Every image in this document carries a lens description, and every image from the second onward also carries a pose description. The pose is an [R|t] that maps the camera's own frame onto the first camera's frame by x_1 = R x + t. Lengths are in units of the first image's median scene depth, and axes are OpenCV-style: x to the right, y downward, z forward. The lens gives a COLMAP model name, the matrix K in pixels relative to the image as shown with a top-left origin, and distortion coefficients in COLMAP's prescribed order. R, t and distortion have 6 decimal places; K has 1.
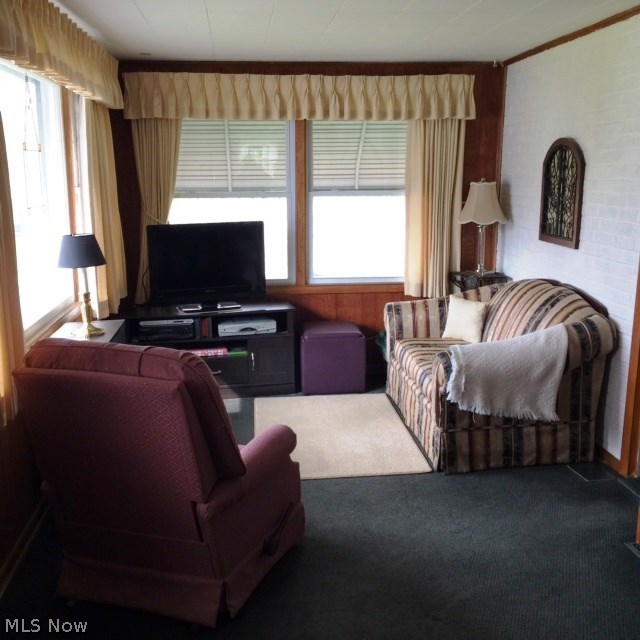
lens RADIAL K [[730.3, 0, 320.3], [0, 730.3, 320.1], [0, 0, 1]] dist [0.029788, 0.000000]
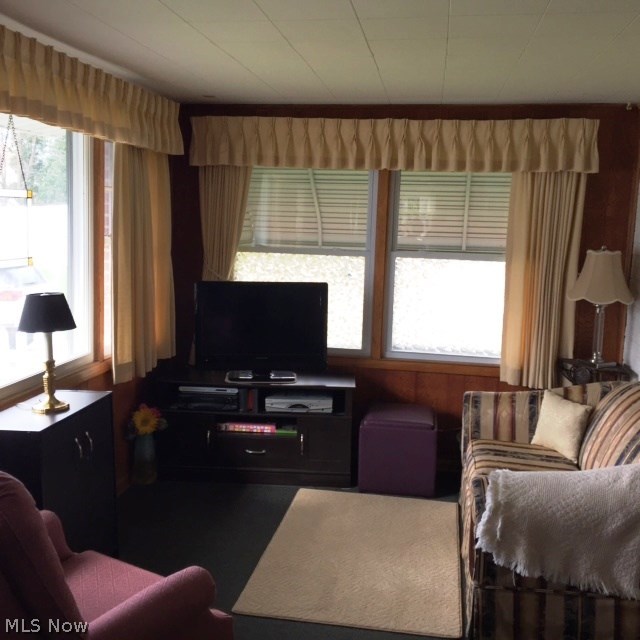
lens RADIAL K [[730.3, 0, 317.3], [0, 730.3, 307.4], [0, 0, 1]] dist [0.029788, 0.000000]
pose [[0.963351, 0.068343, -0.259393, 0.136565], [-0.088780, 0.993735, -0.067895, -0.046443], [0.253128, 0.088436, 0.963382, 0.162282]]
